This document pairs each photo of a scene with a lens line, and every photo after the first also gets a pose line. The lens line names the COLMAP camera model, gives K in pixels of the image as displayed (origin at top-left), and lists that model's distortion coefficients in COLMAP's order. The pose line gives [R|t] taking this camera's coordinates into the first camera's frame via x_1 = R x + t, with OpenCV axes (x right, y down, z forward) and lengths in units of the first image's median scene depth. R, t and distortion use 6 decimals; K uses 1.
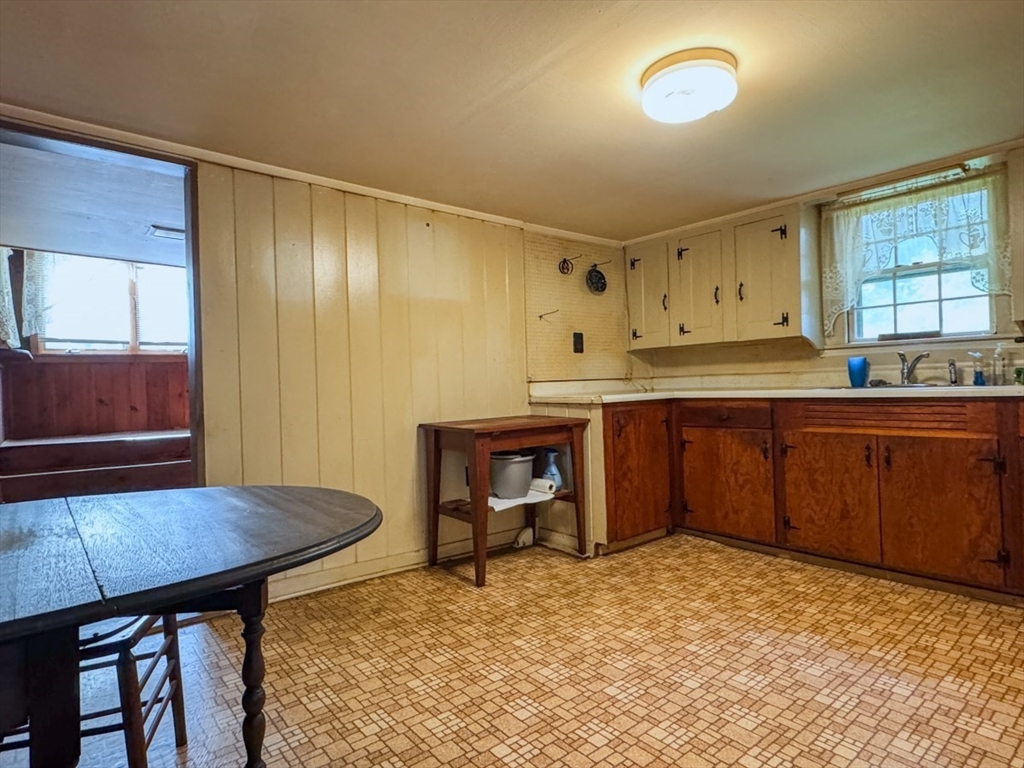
lens RADIAL K [[570.9, 0, 512.0], [0, 570.9, 384.0], [0, 0, 1]] dist [-0.003176, -0.000873]
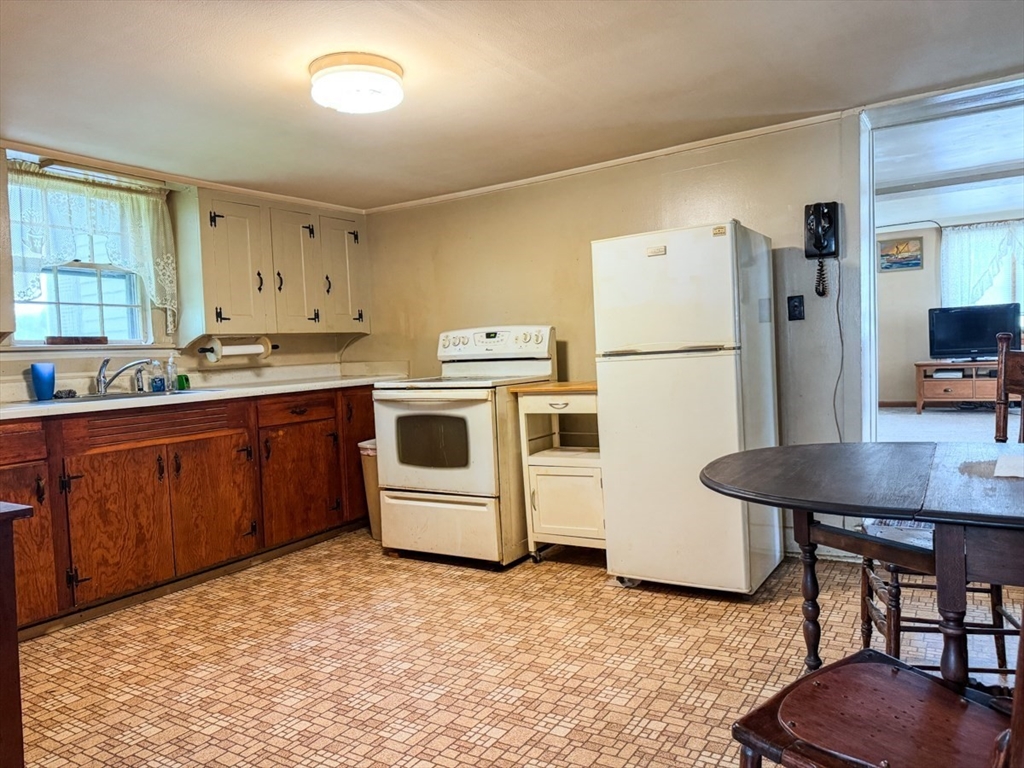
lens RADIAL K [[720.2, 0, 507.7], [0, 720.2, 378.7], [0, 0, 1]] dist [0.110963, -0.139137]
pose [[-0.295210, 0.001225, 0.955431, -0.685928], [0.047444, 0.998784, 0.013378, -0.008778], [-0.954254, 0.049279, -0.294910, 0.791101]]
